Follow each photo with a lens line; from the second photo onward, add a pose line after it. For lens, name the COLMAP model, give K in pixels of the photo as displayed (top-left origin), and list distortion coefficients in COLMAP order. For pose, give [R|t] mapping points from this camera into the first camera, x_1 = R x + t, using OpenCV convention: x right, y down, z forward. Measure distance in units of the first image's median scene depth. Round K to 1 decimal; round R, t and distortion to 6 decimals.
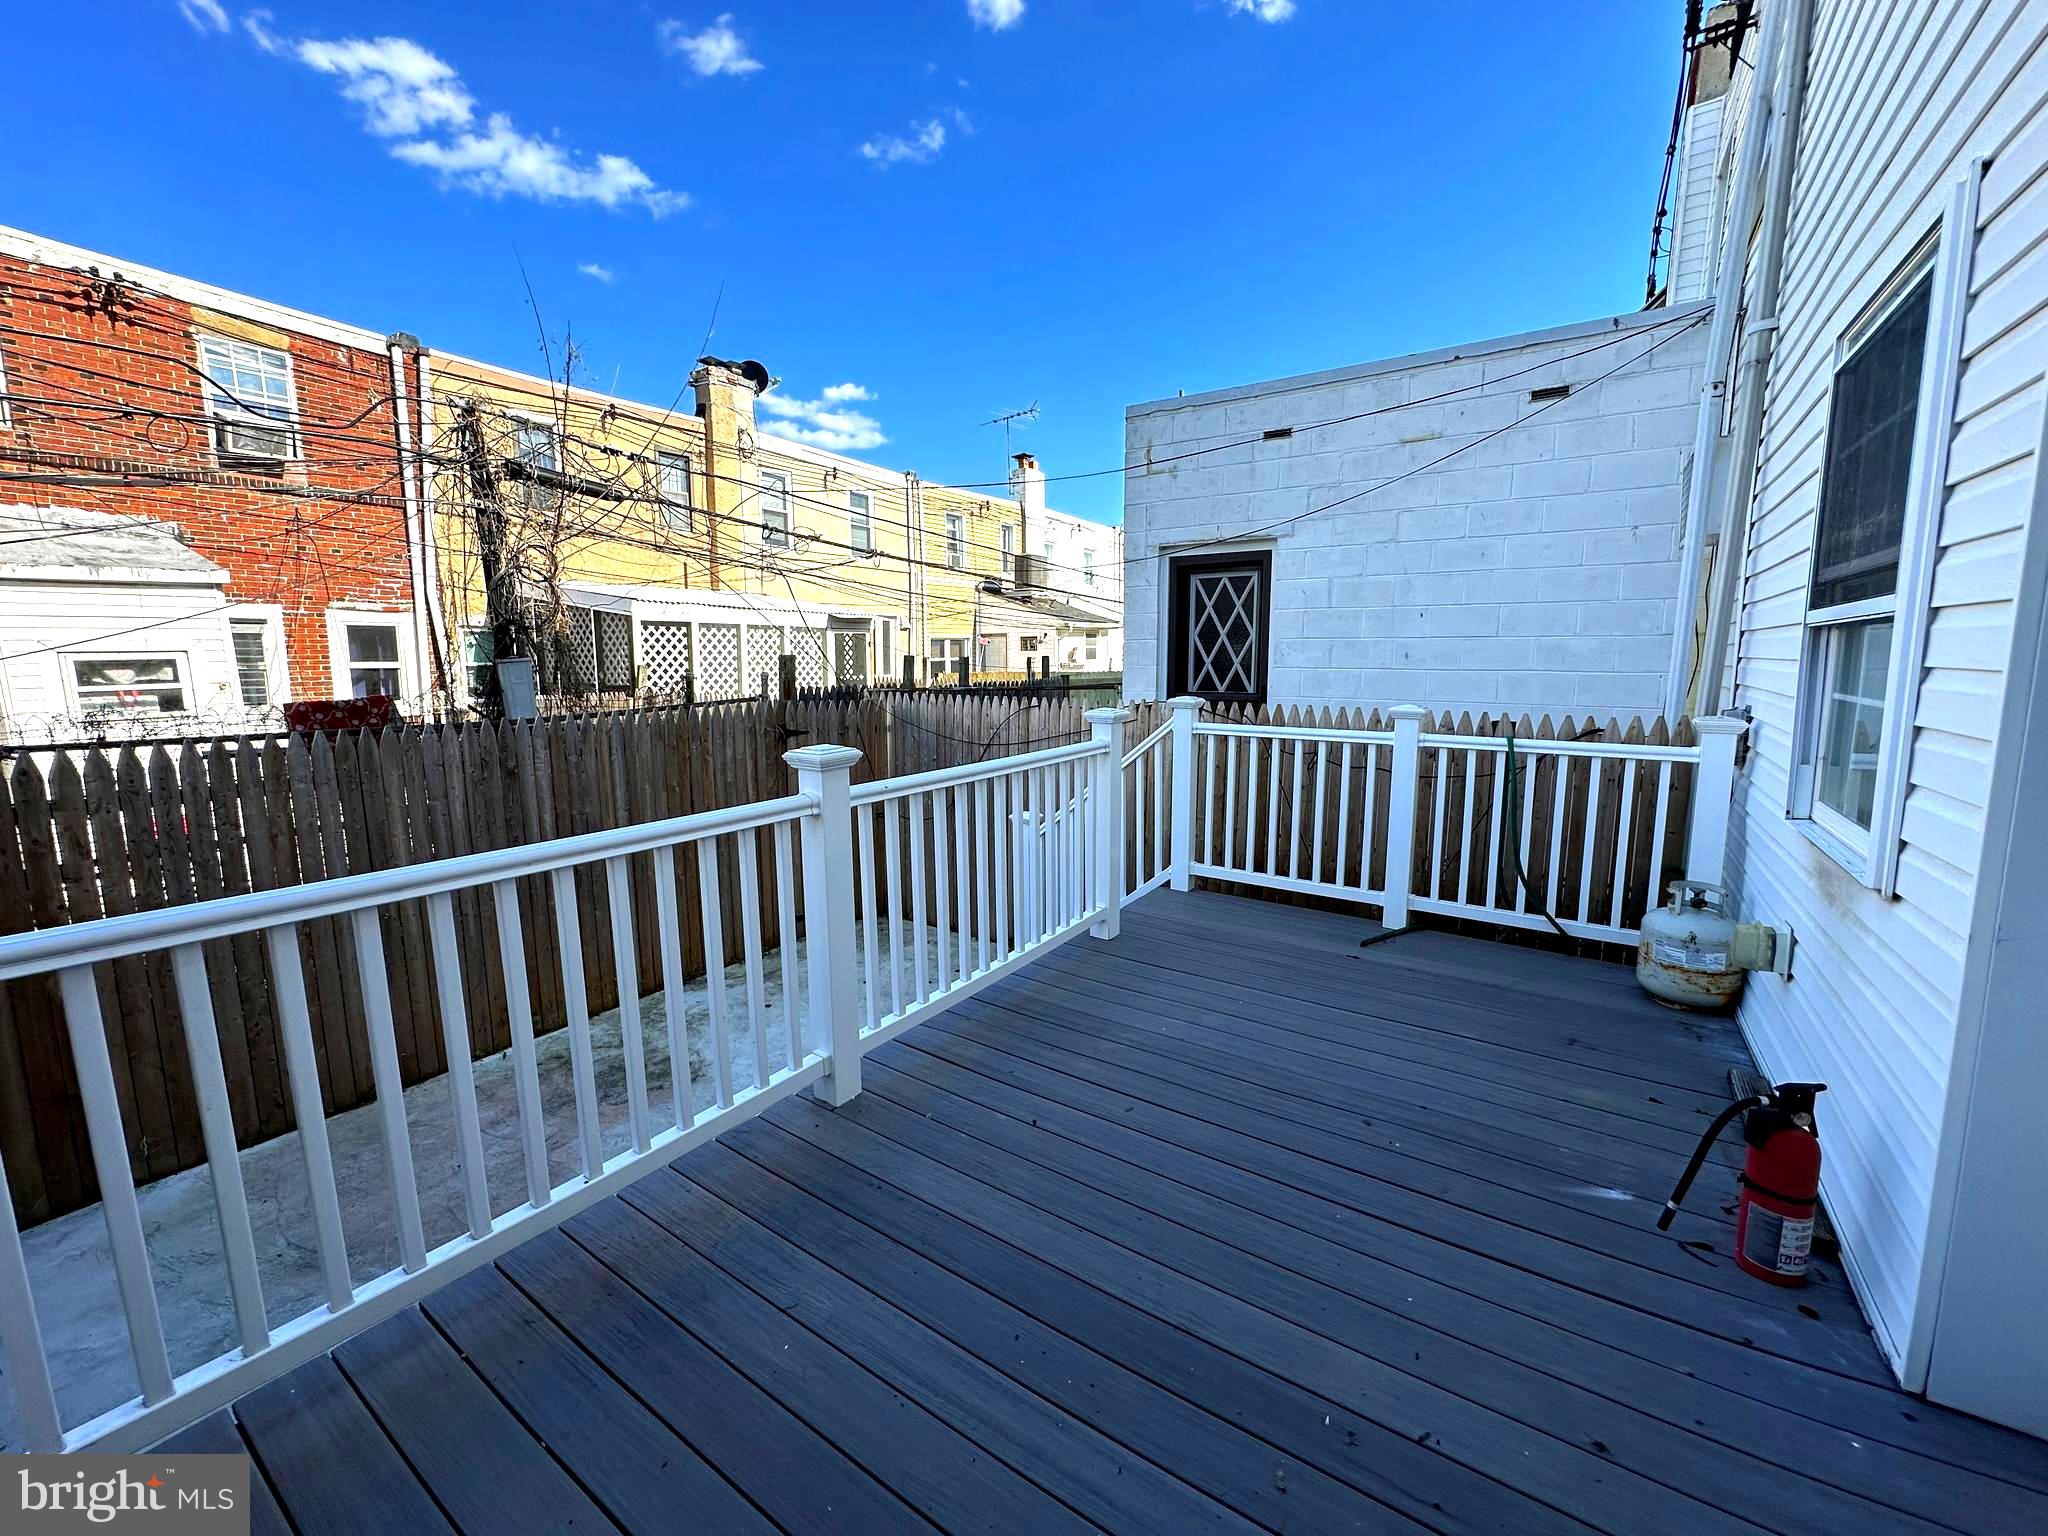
lens RADIAL K [[809.1, 0, 1024.0], [0, 809.1, 768.0], [0, 0, 1]] dist [-0.001929, -0.000346]
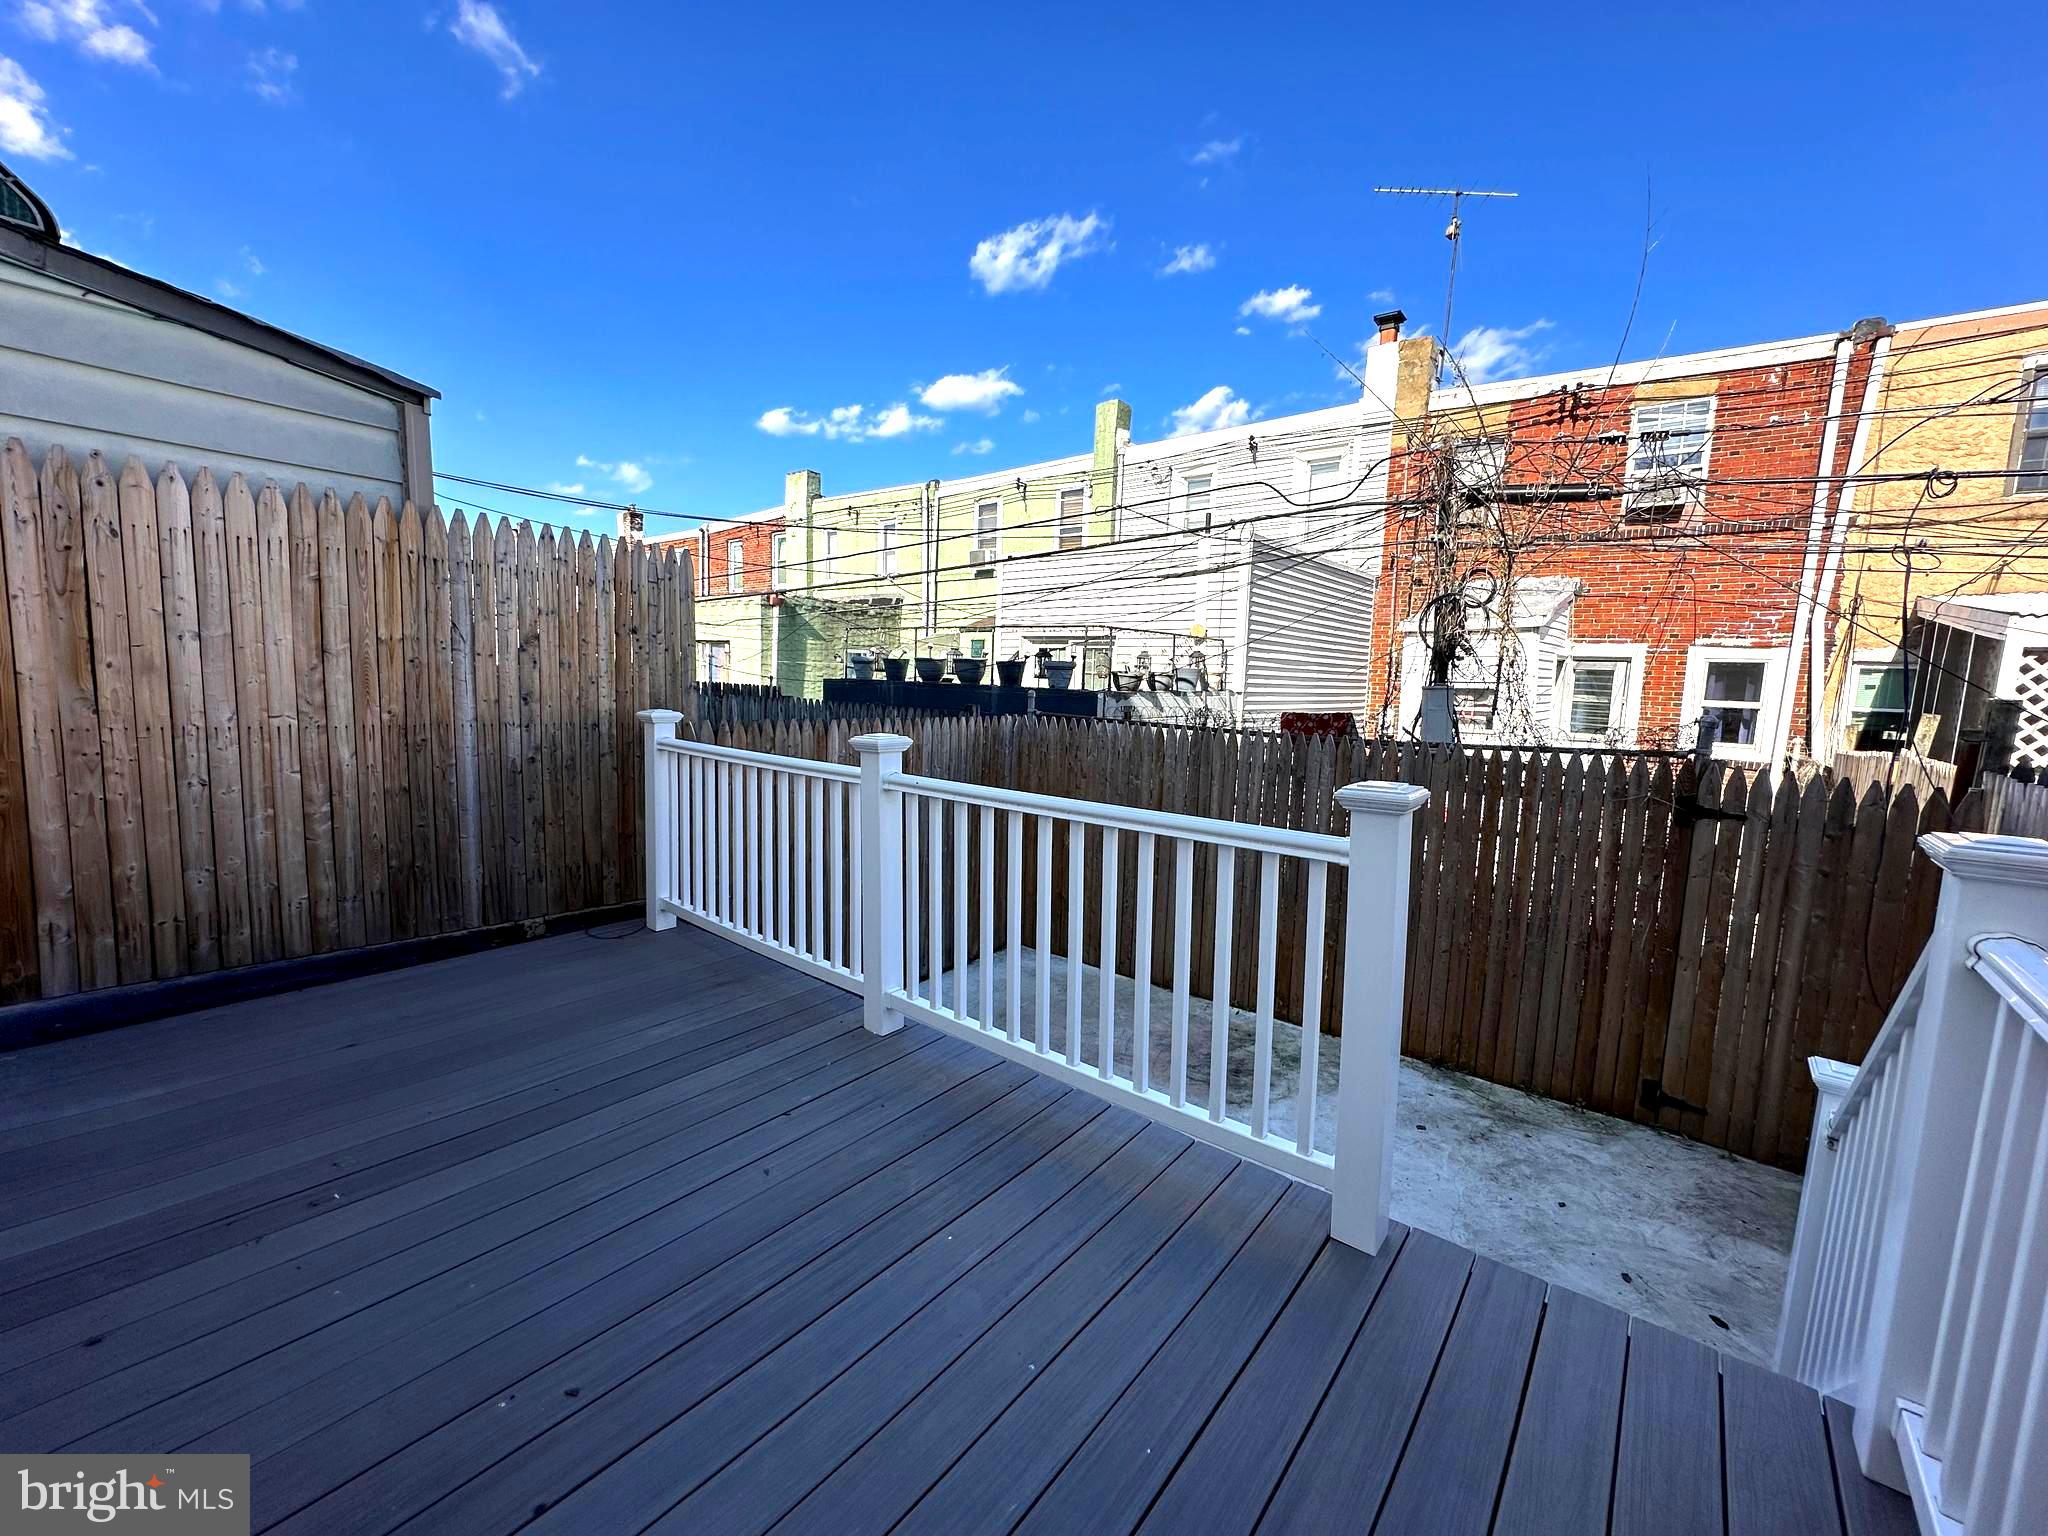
lens RADIAL K [[809.1, 0, 1024.0], [0, 809.1, 768.0], [0, 0, 1]] dist [-0.001929, -0.000346]
pose [[-0.090578, 0.116909, -0.989003, 0.223290], [-0.172777, 0.976182, 0.131217, -0.040734], [0.980787, 0.182762, -0.068222, 0.302413]]
